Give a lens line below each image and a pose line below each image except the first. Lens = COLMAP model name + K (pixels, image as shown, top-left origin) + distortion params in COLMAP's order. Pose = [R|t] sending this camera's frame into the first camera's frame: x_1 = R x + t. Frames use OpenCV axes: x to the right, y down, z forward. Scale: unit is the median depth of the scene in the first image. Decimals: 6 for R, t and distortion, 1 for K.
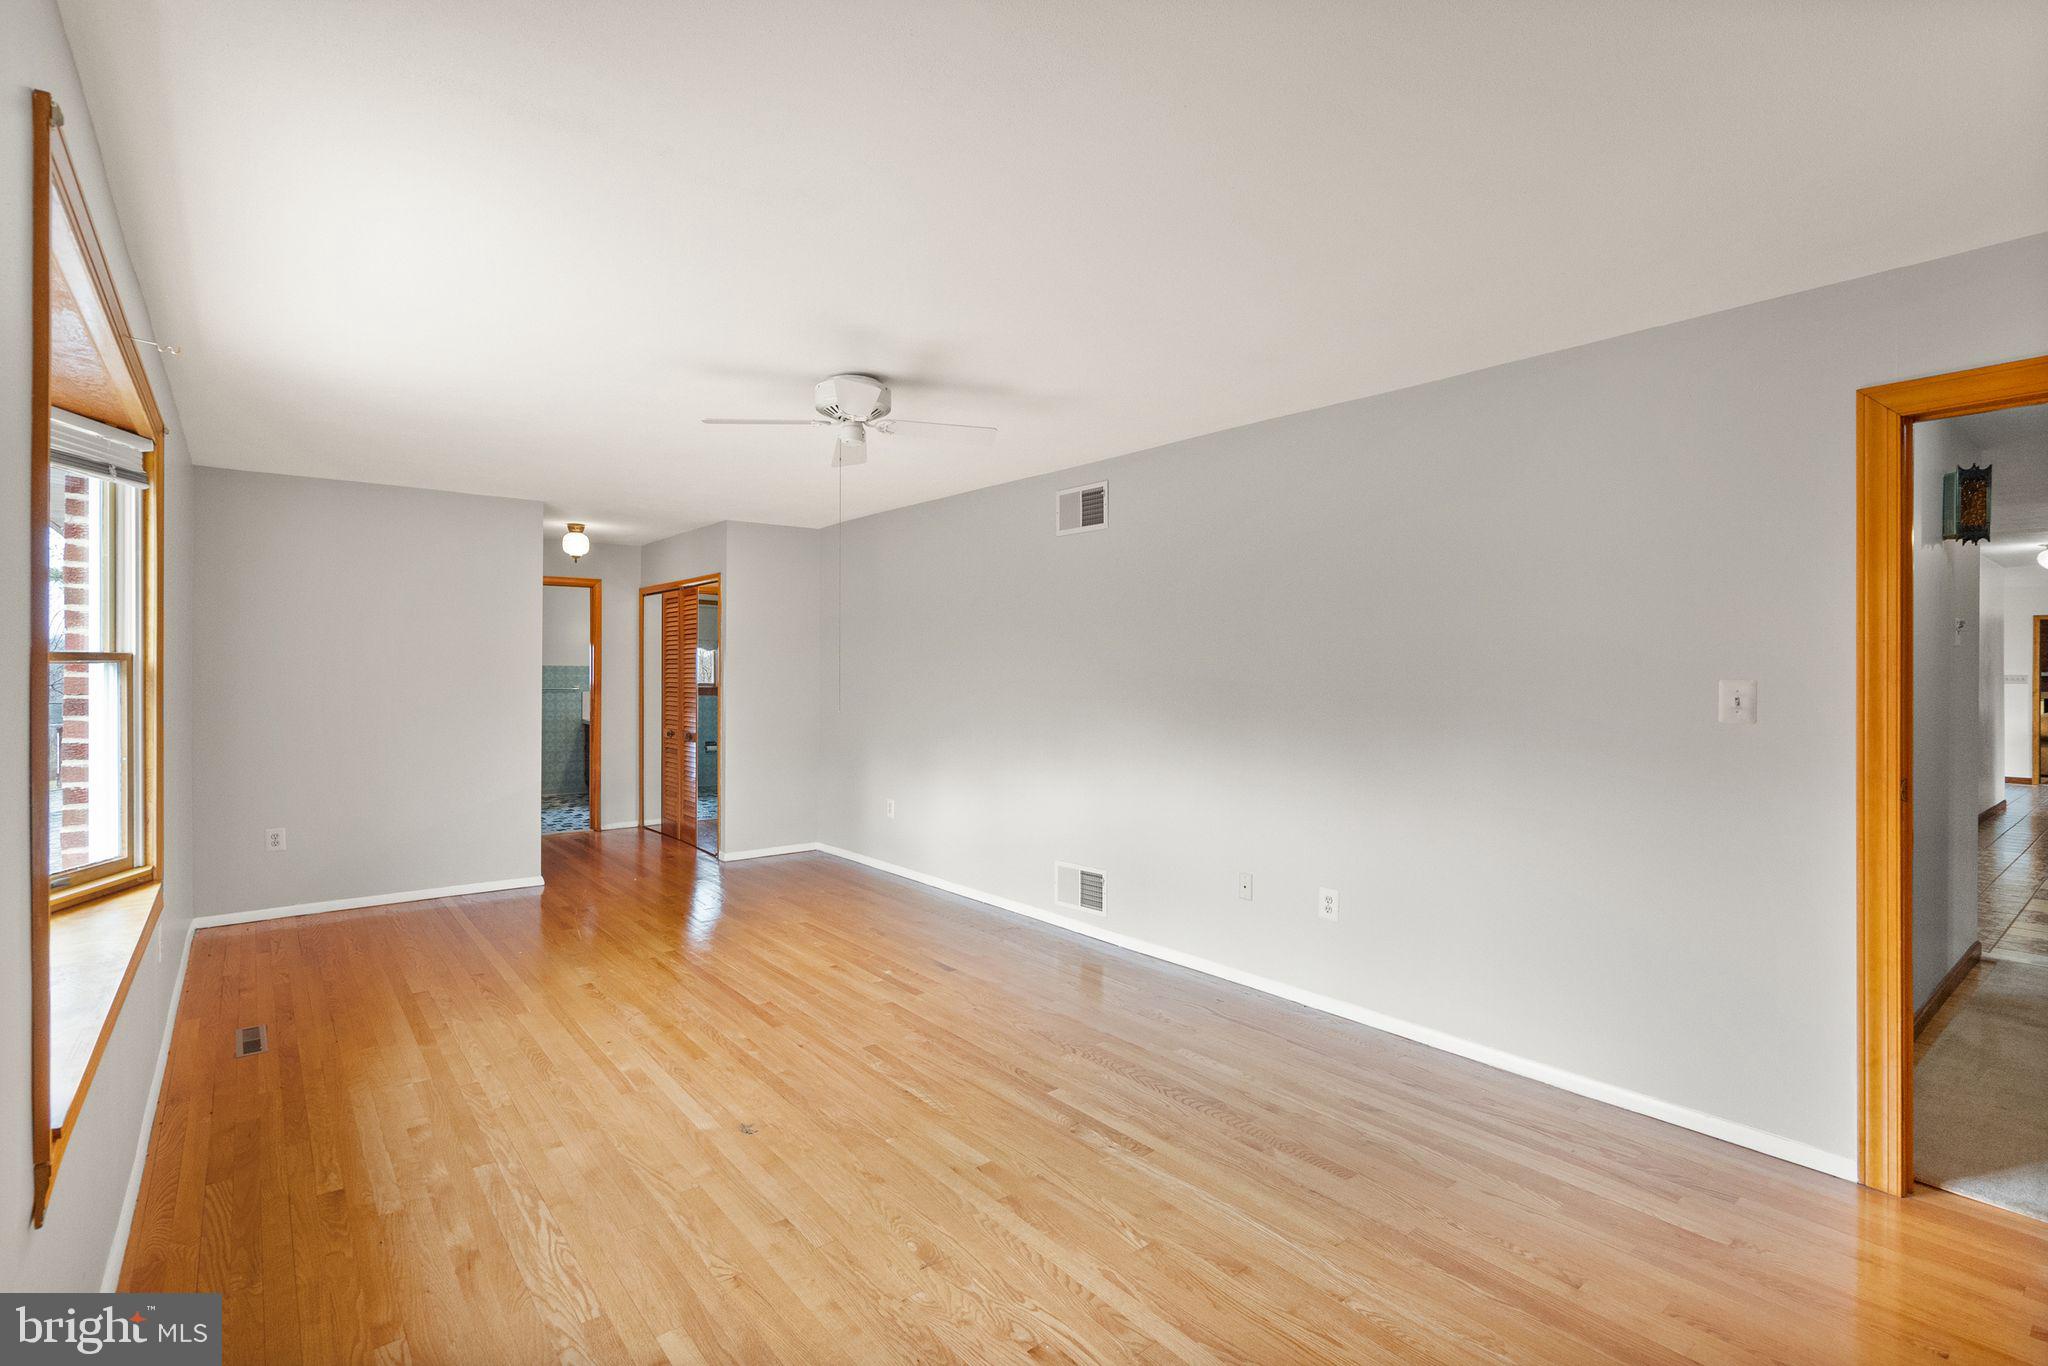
lens RADIAL K [[958.7, 0, 1024.3], [0, 958.7, 666.0], [0, 0, 1]] dist [-0.002199, 0.001444]
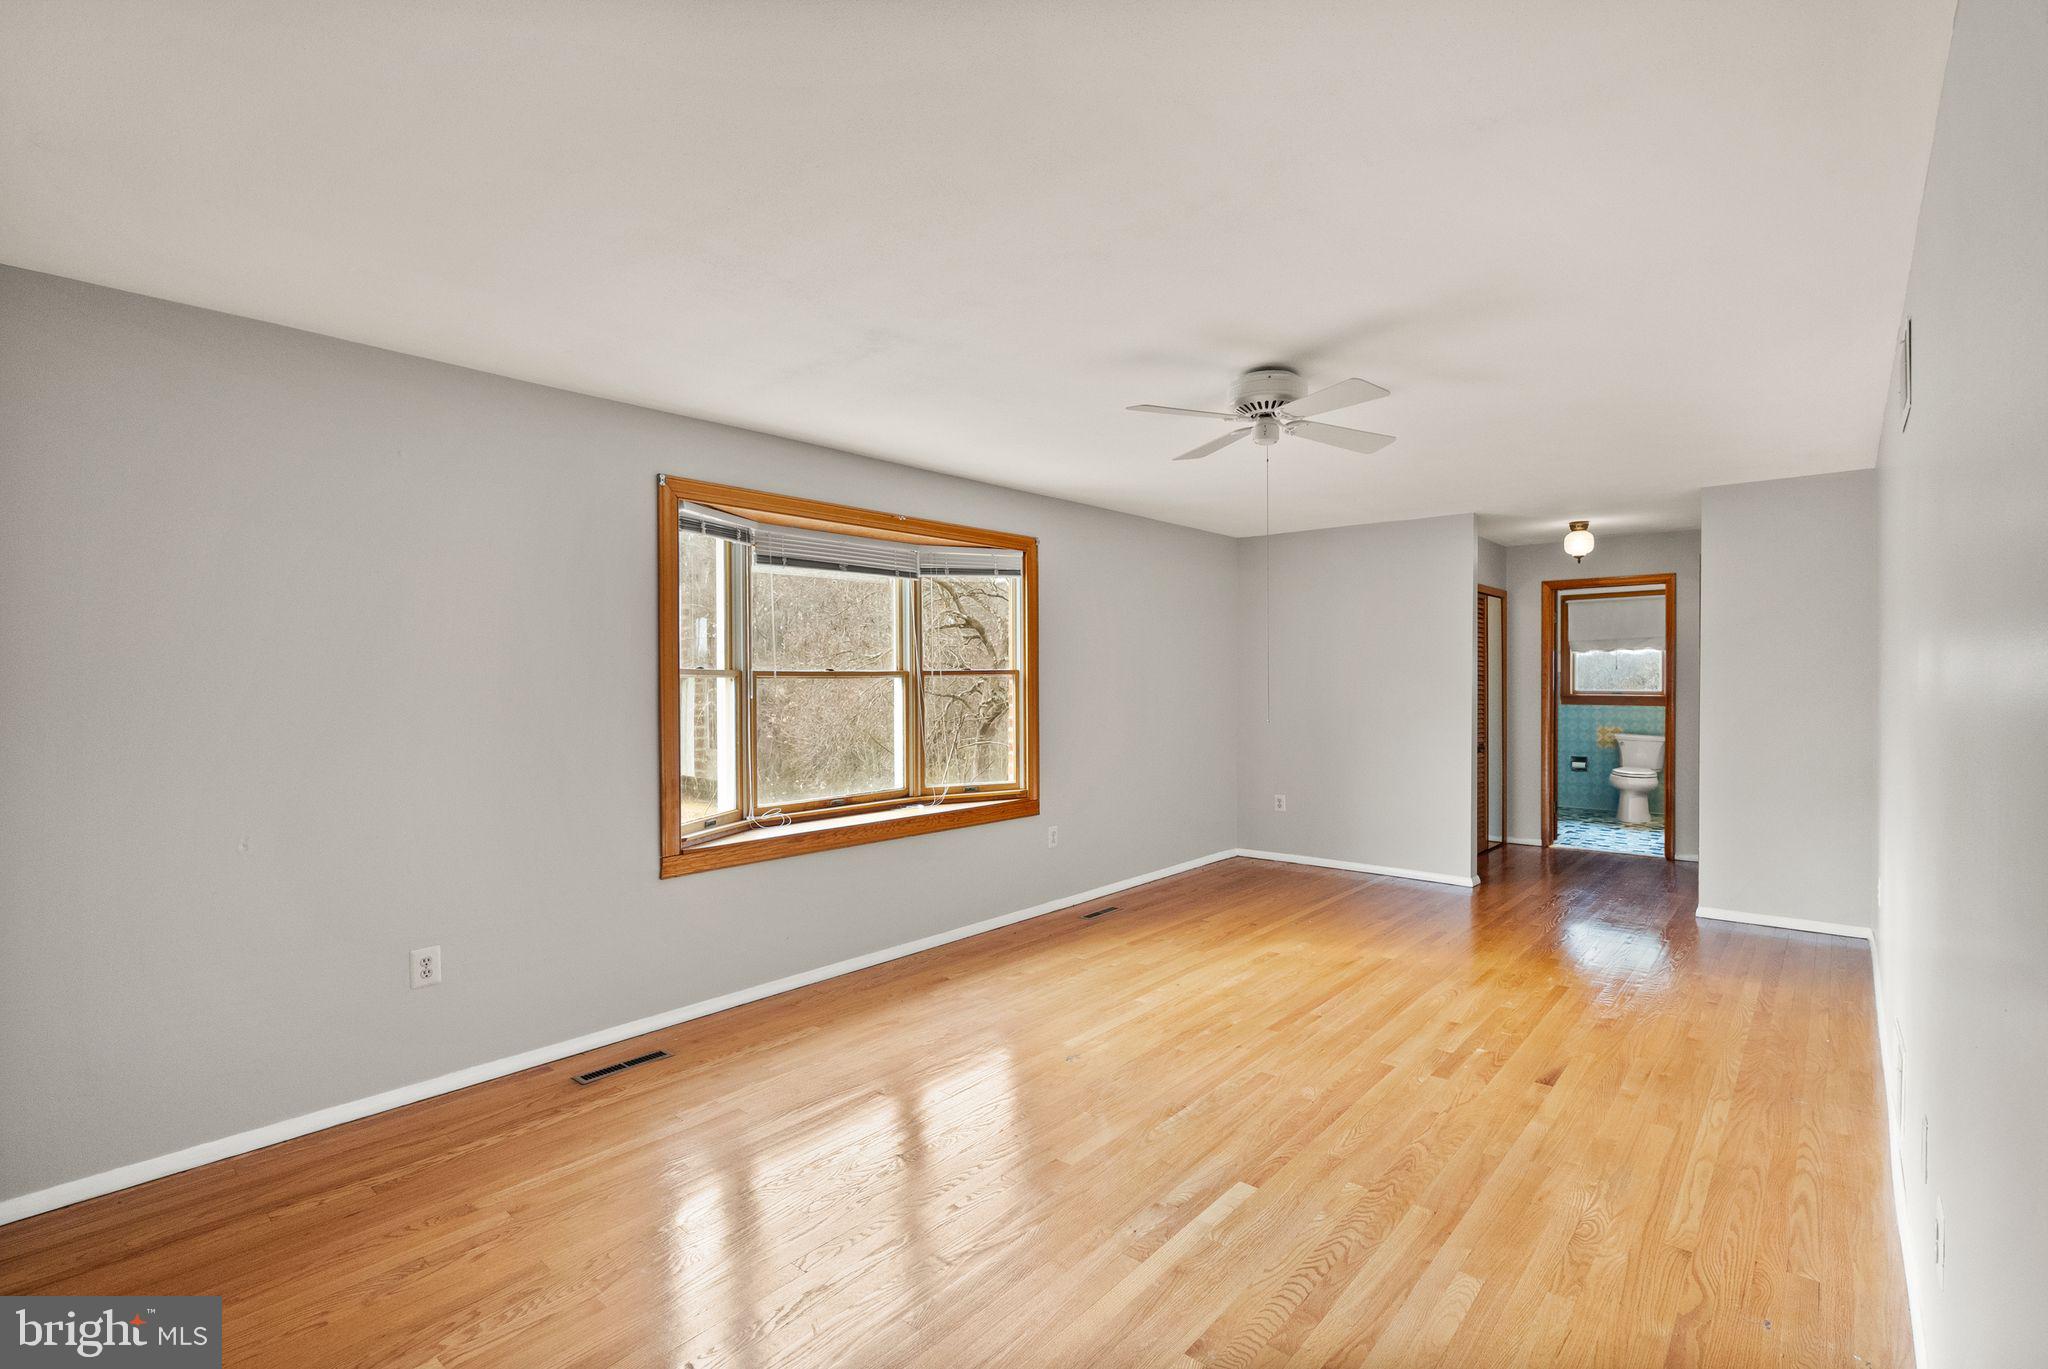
lens RADIAL K [[958.7, 0, 1024.3], [0, 958.7, 667.5], [0, 0, 1]] dist [-0.002199, 0.001444]
pose [[0.154833, -0.015696, -0.987816, 0.712348], [0.015274, 0.999792, -0.013492, -0.000468], [0.987823, -0.012999, 0.155040, 0.583937]]
